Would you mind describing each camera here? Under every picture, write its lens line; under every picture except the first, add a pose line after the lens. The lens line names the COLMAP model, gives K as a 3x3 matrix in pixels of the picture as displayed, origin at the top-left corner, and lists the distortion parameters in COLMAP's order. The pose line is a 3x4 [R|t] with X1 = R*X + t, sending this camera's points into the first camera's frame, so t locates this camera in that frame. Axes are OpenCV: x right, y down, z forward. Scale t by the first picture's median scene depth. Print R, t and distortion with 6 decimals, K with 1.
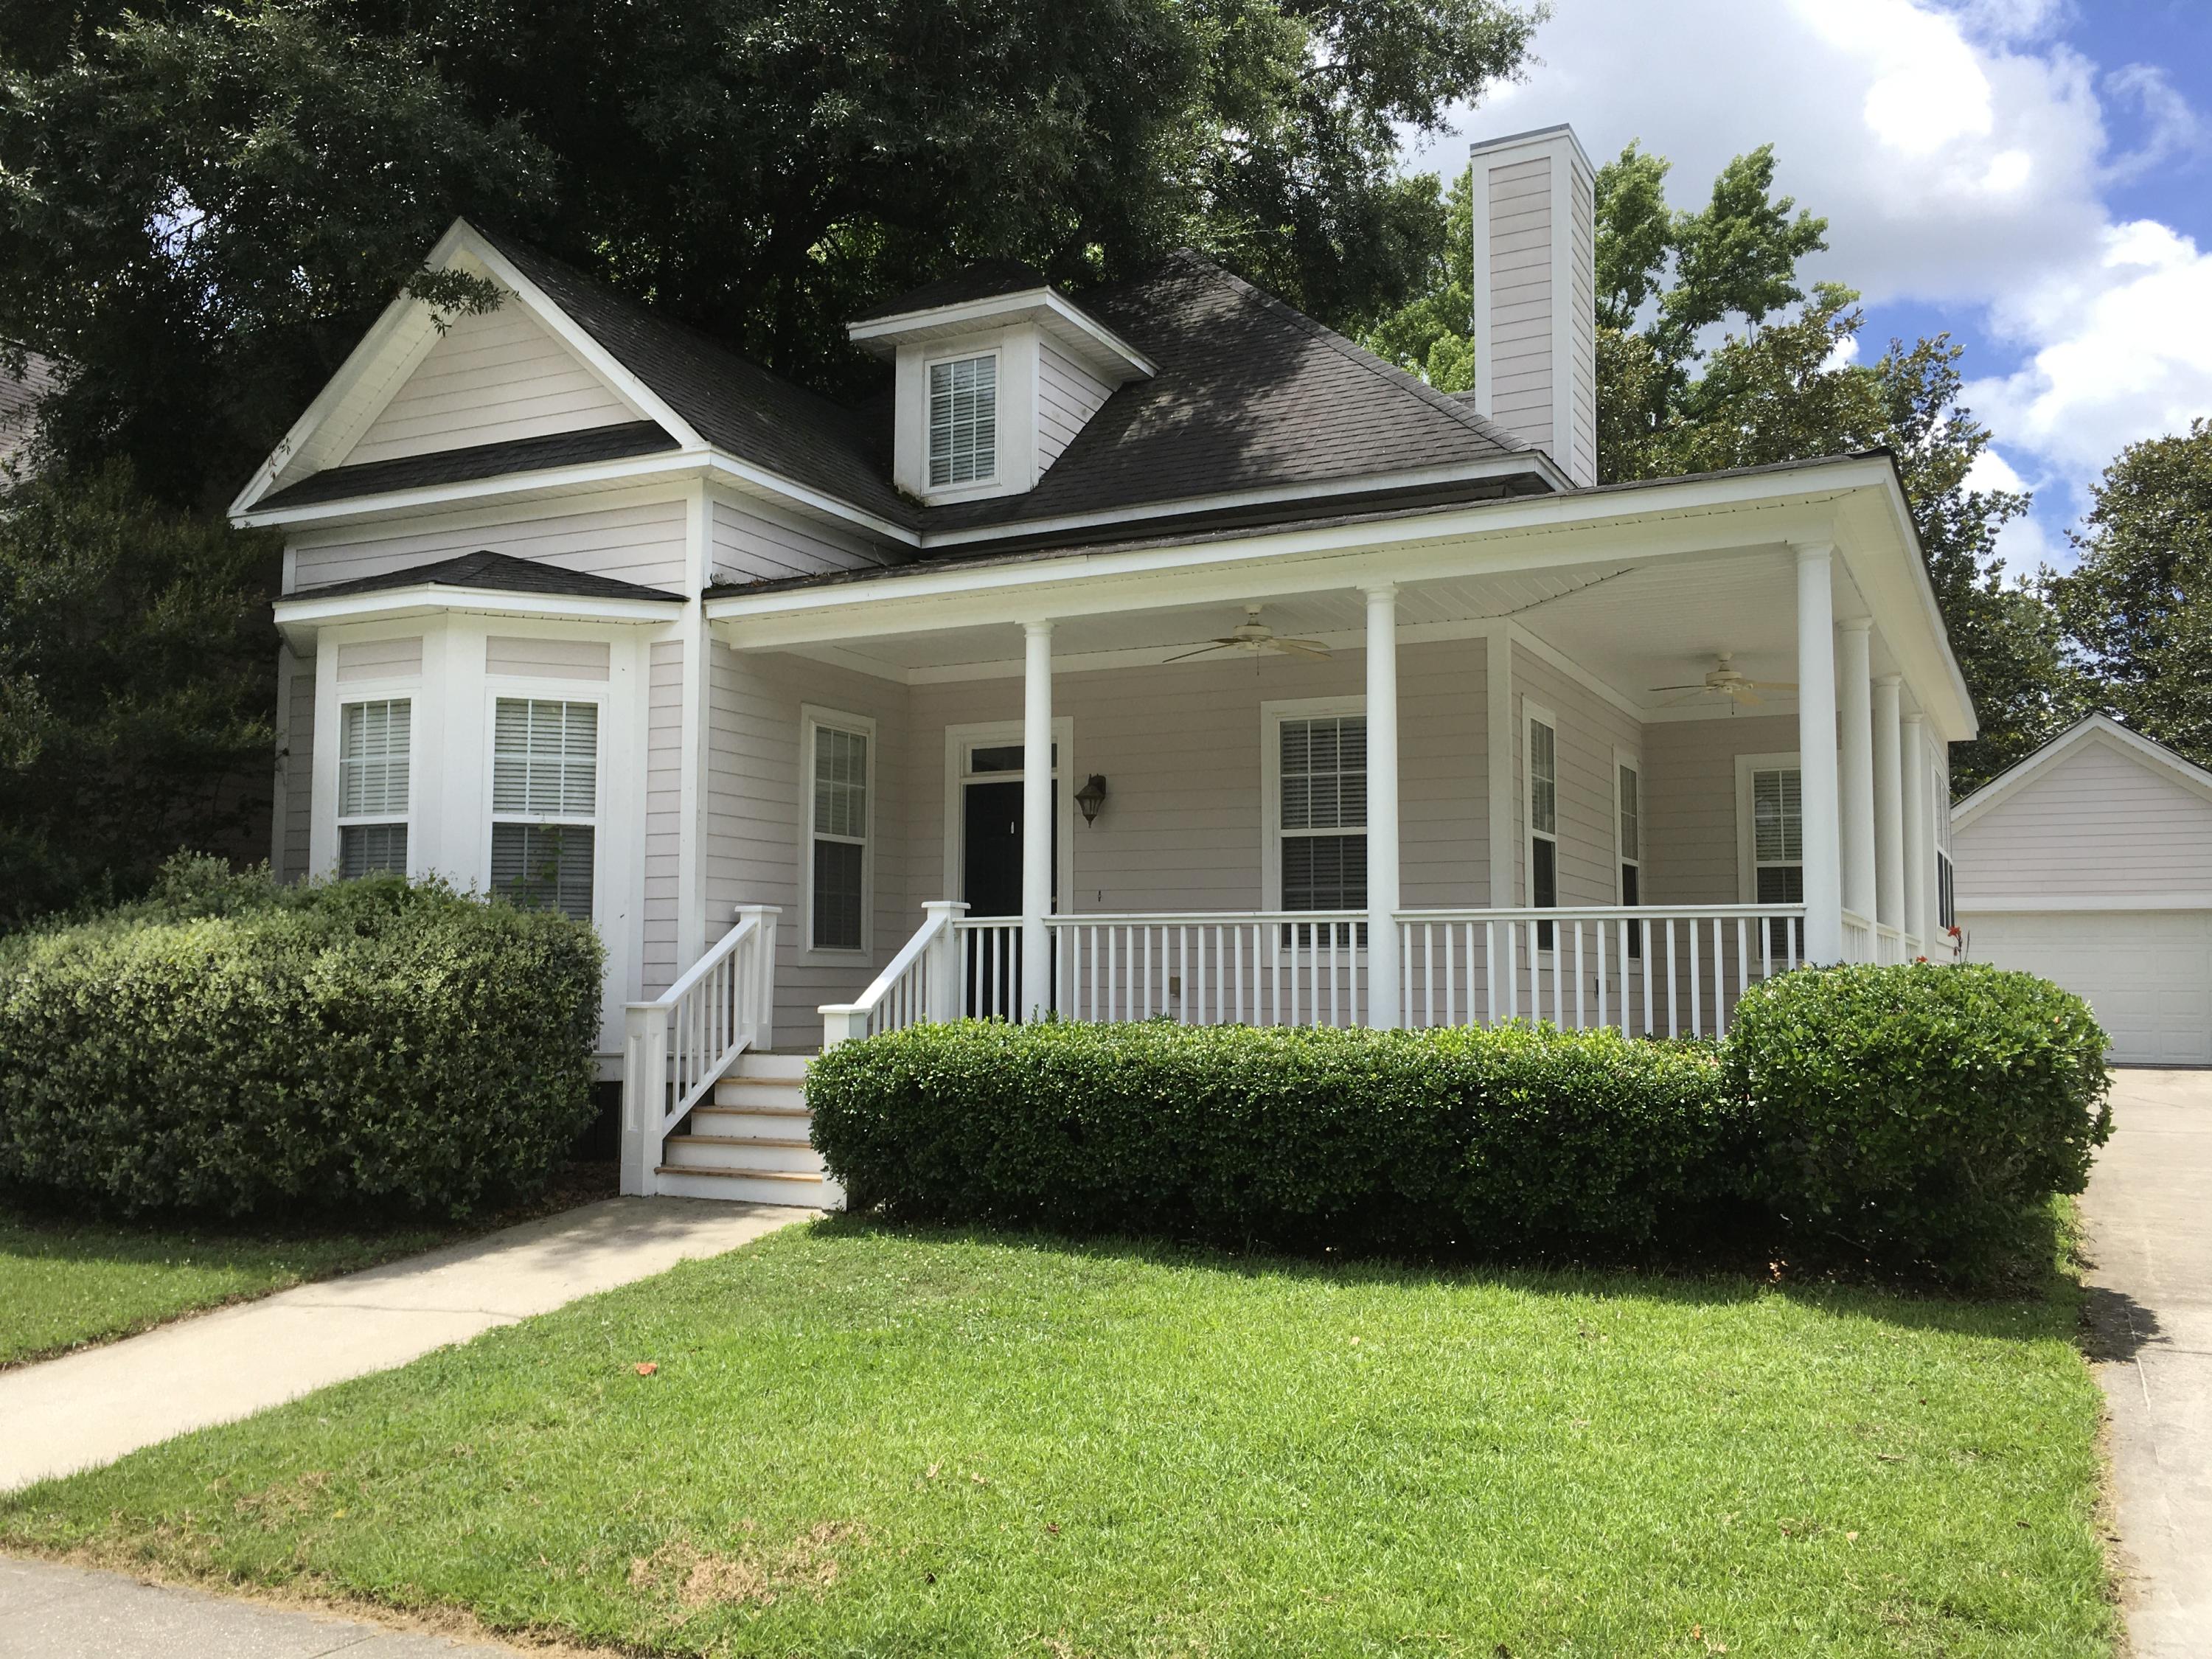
lens RADIAL K [[1897.9, 0, 1108.8], [0, 1897.9, 823.4], [0, 0, 1]] dist [0.045657, -0.034528]
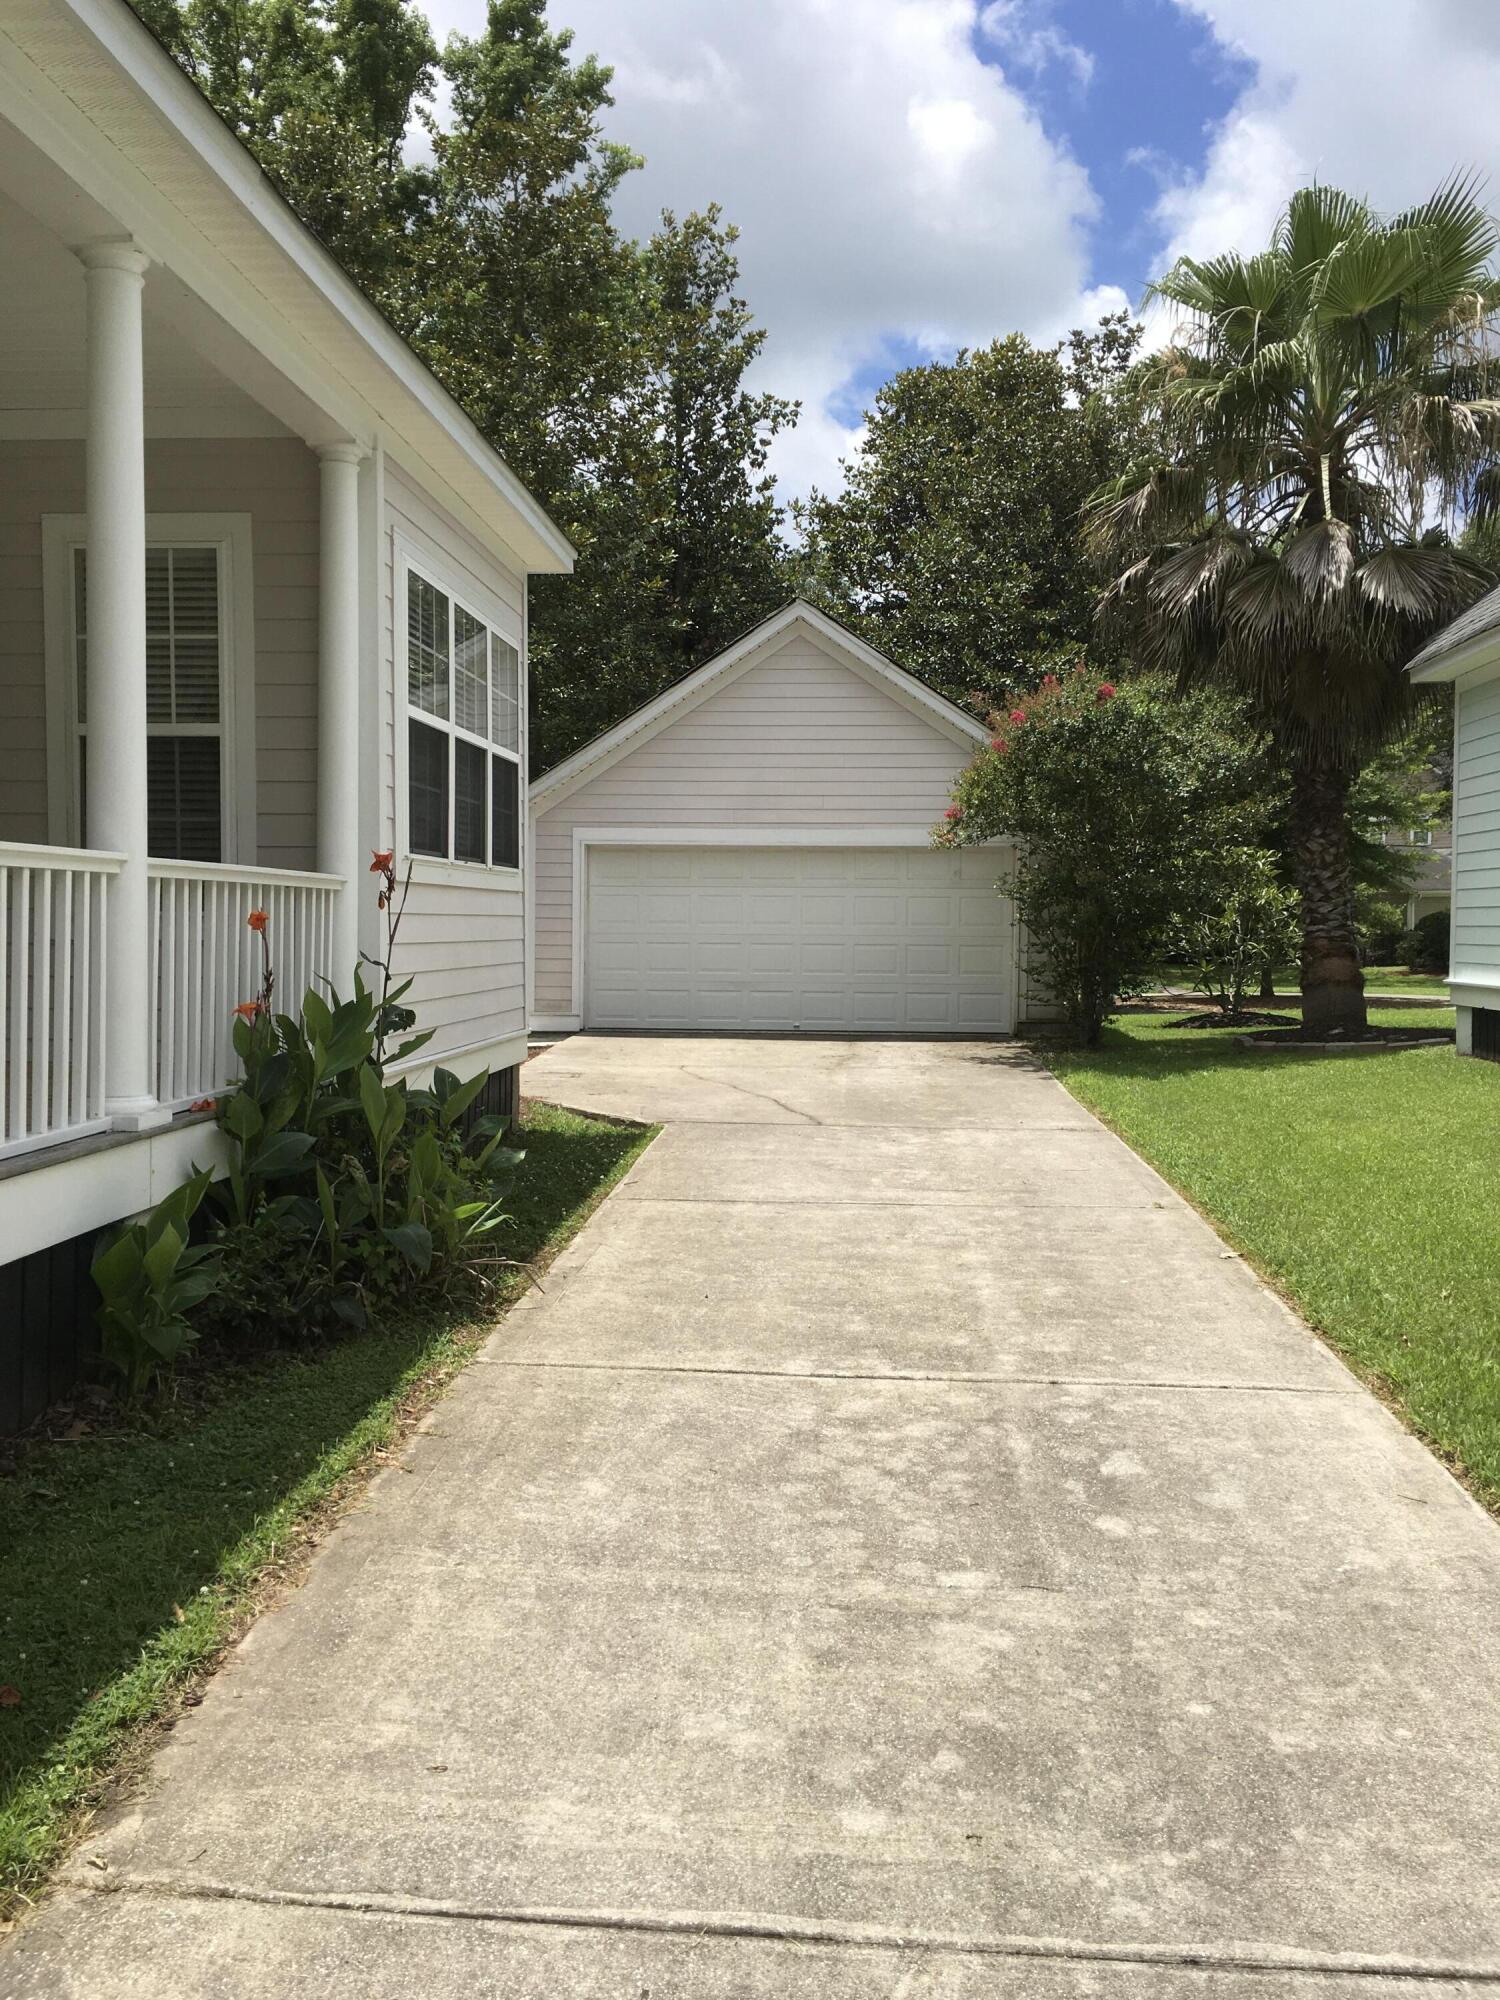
lens RADIAL K [[1716.0, 0, 747.2], [0, 1716.0, 997.6], [0, 0, 1]] dist [0.045657, -0.034528]
pose [[0.928054, -0.013684, 0.372193, 0.131251], [-0.034177, 0.991980, 0.121690, 0.012516], [-0.370873, -0.125655, 0.920143, 0.188275]]
